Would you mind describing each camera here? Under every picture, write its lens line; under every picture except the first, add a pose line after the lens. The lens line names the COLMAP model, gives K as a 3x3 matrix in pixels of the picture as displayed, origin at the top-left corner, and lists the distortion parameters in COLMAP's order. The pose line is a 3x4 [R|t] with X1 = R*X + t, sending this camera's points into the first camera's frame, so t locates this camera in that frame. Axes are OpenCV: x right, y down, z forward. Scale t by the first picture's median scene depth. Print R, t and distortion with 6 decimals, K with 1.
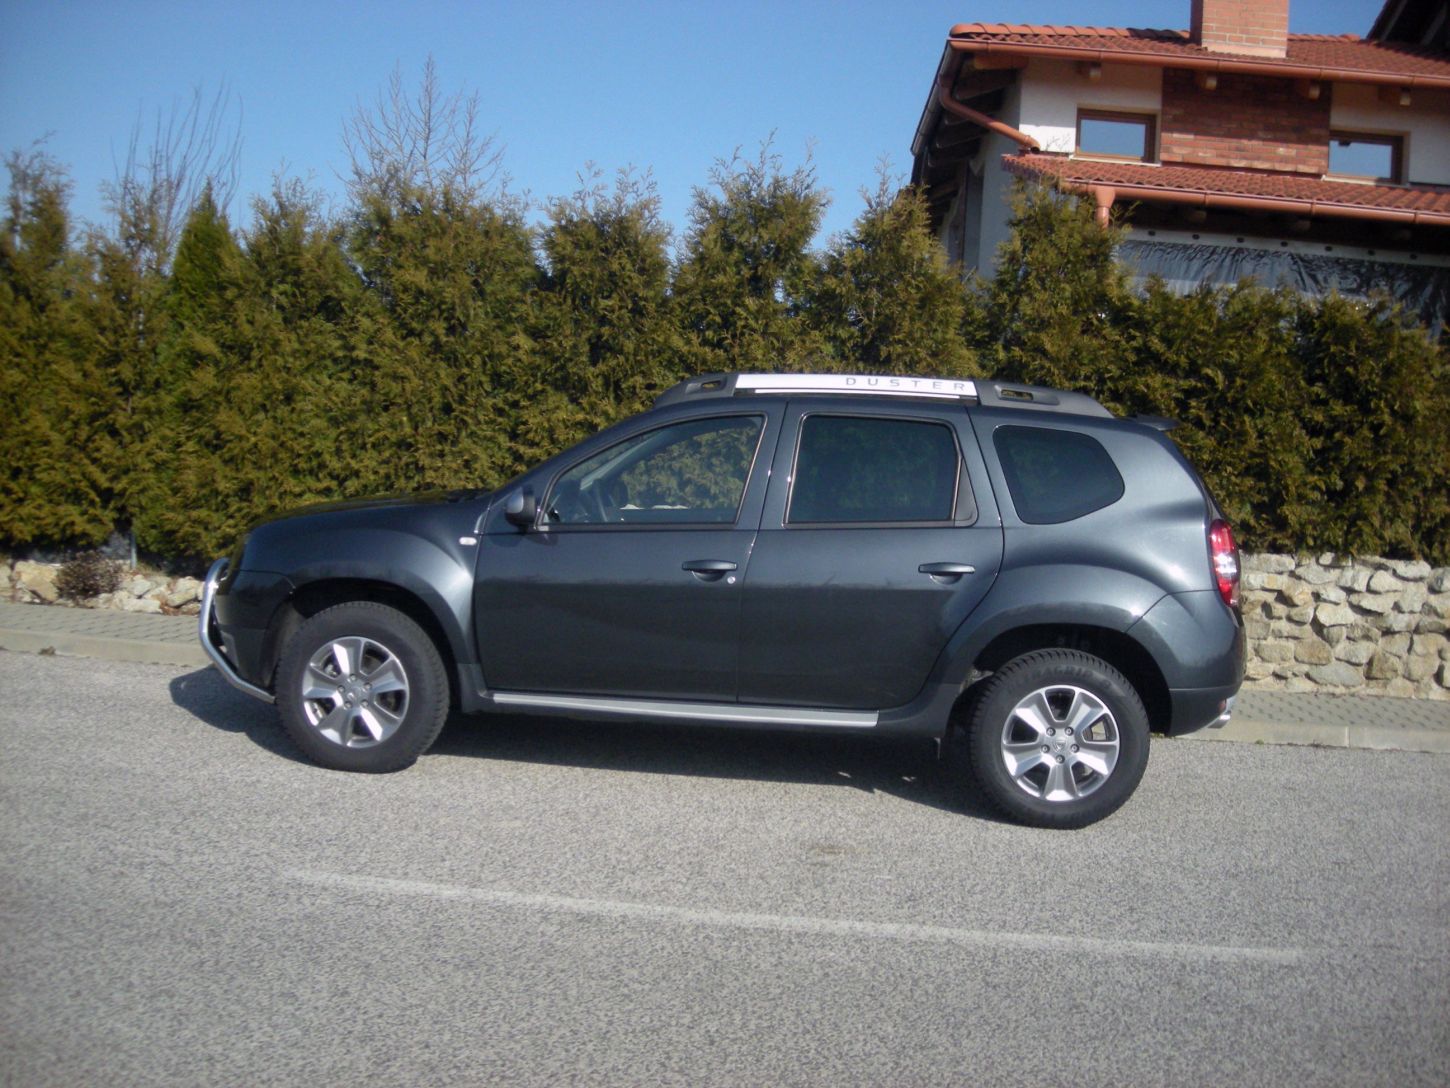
lens RADIAL K [[1480.2, 0, 725.0], [0, 1480.2, 544.0], [0, 0, 1]] dist [-0.129775, 0.000000]
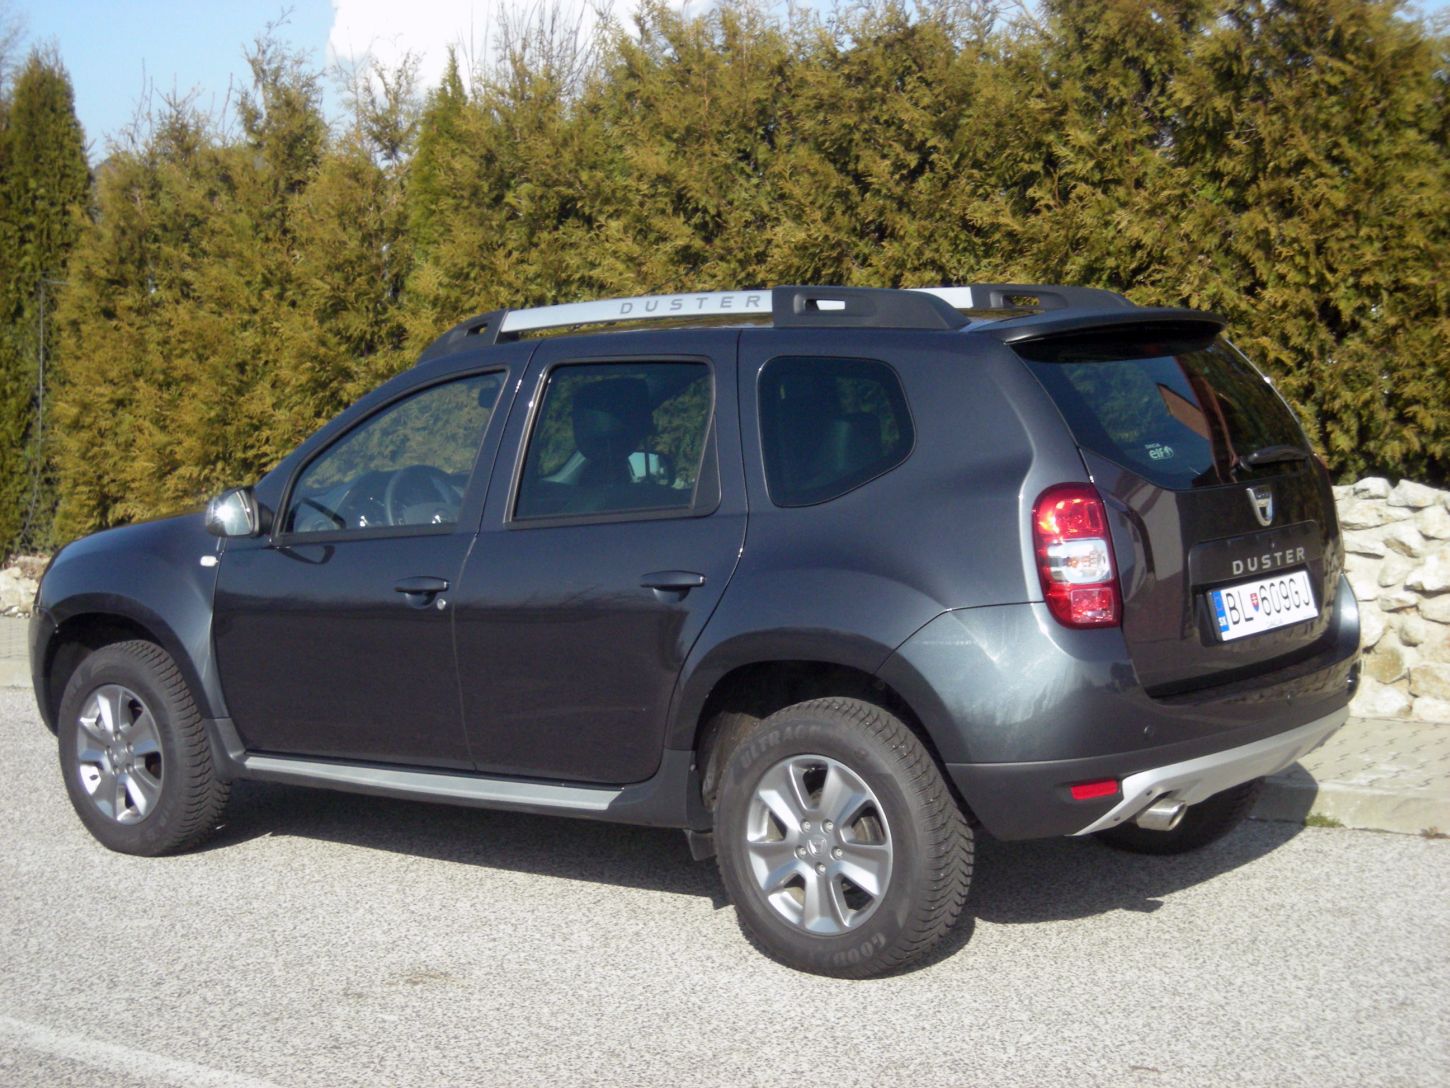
lens RADIAL K [[2491.4, 0, 725.6], [0, 2491.4, 541.9], [0, 0, 1]] dist [-0.056198, 0.000000]
pose [[0.829564, -0.037564, -0.557147, 0.784355], [0.047789, 0.998850, 0.003810, -0.004074], [0.556363, -0.029786, 0.830405, 0.061160]]
